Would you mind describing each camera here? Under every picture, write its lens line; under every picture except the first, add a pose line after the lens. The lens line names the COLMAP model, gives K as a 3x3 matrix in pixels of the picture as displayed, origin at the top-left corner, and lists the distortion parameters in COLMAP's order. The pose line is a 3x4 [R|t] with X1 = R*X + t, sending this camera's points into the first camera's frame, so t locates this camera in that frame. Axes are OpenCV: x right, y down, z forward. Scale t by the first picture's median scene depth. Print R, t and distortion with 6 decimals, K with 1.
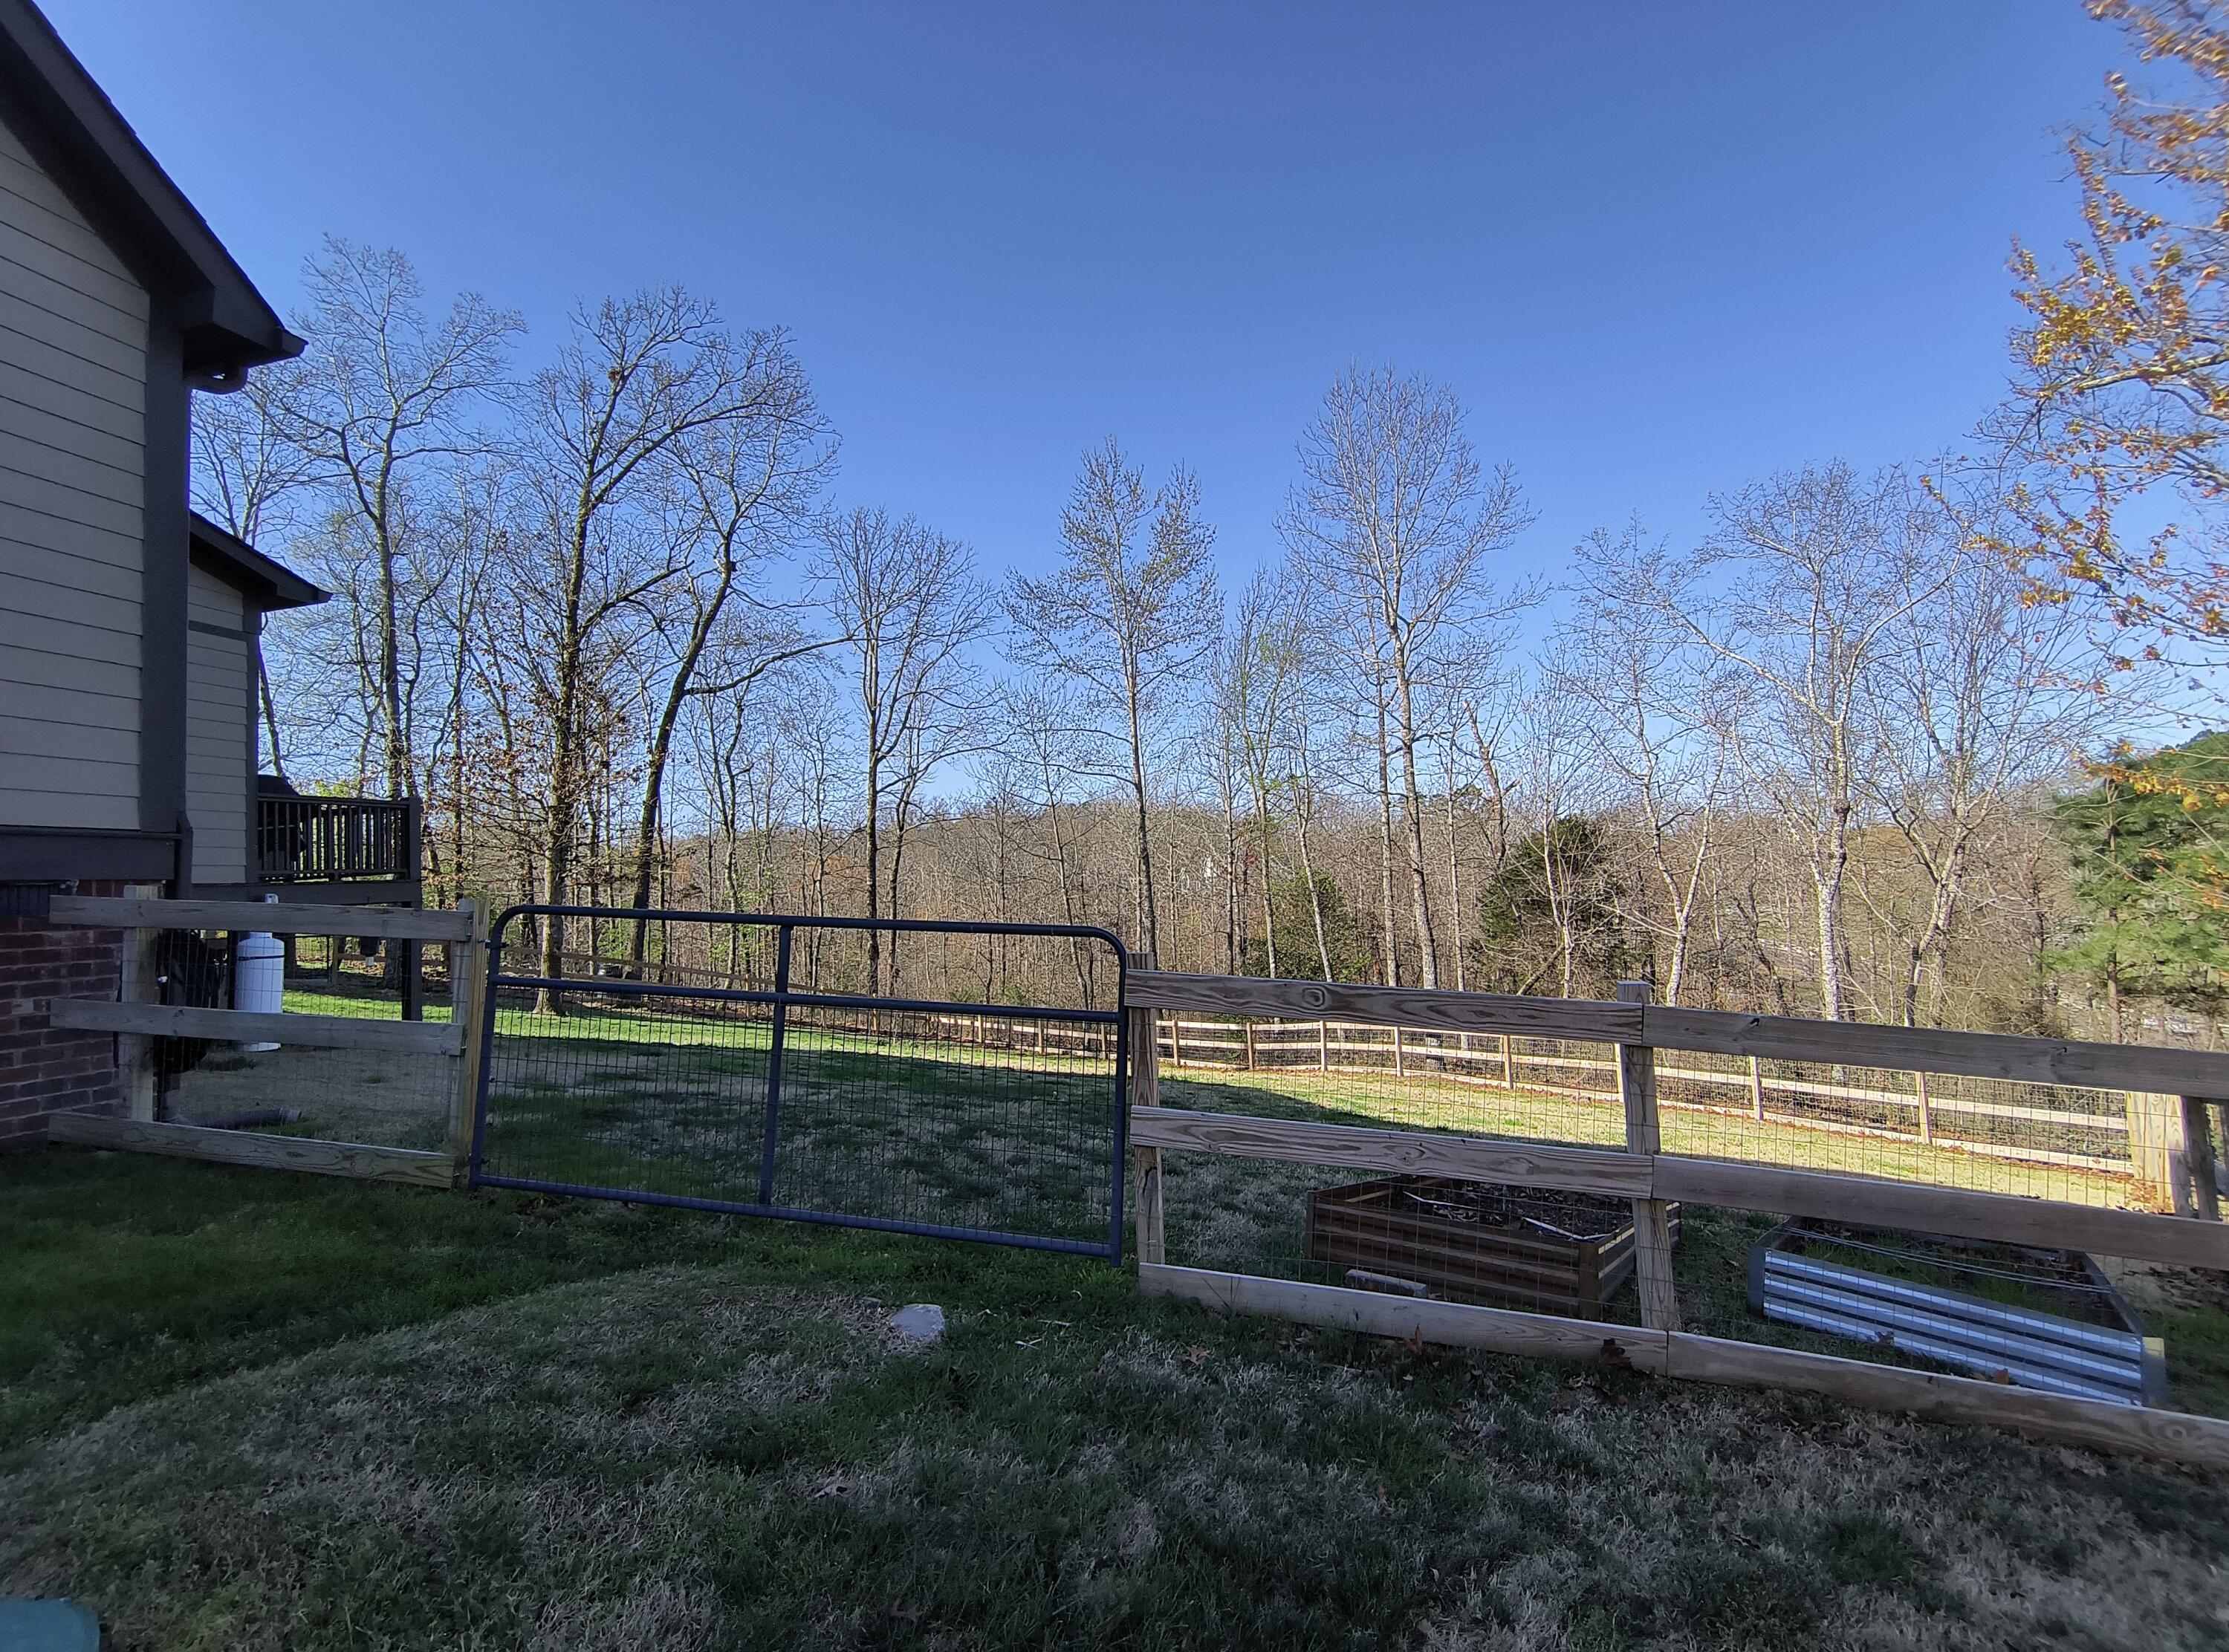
lens RADIAL K [[1003.1, 0, 1114.5], [0, 1003.1, 826.0], [0, 0, 1]] dist [0.001903, -0.000011]
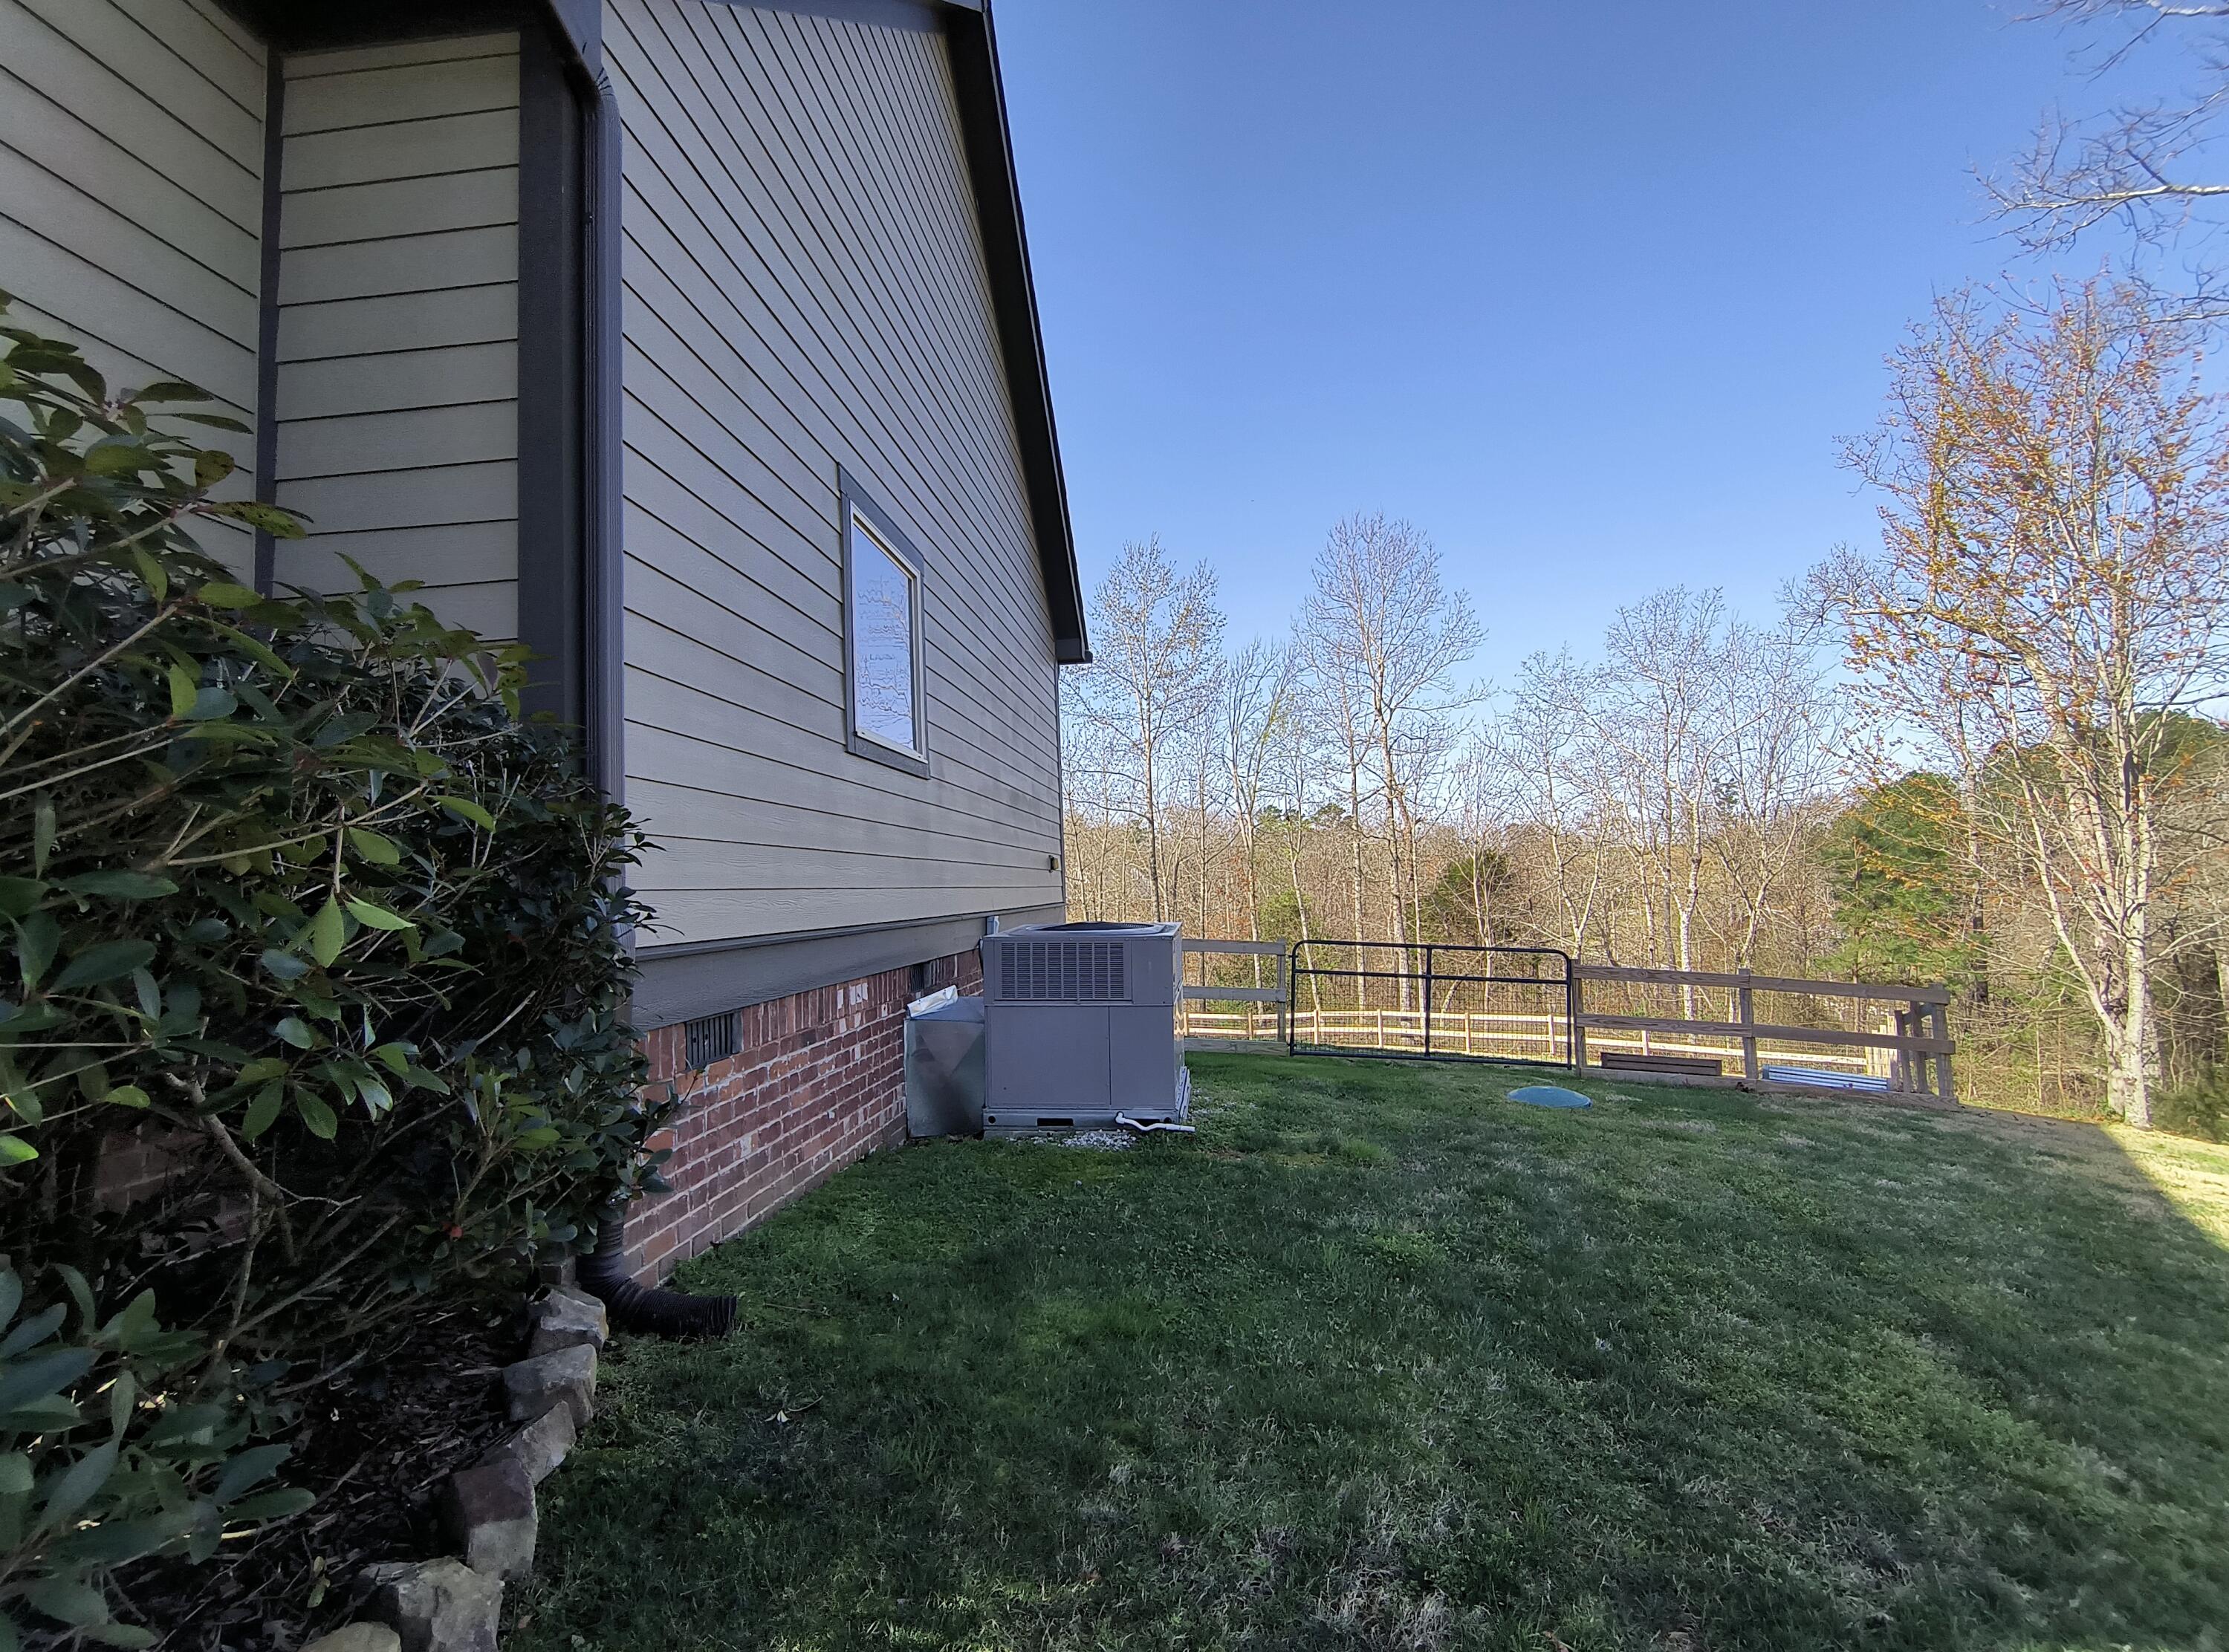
lens RADIAL K [[1003.1, 0, 1114.5], [0, 1003.1, 826.0], [0, 0, 1]] dist [0.001903, -0.000011]
pose [[0.988578, 0.020360, 0.149329, -0.301667], [-0.019807, 0.999790, -0.005192, -0.037820], [-0.149404, 0.002175, 0.988774, -0.289592]]
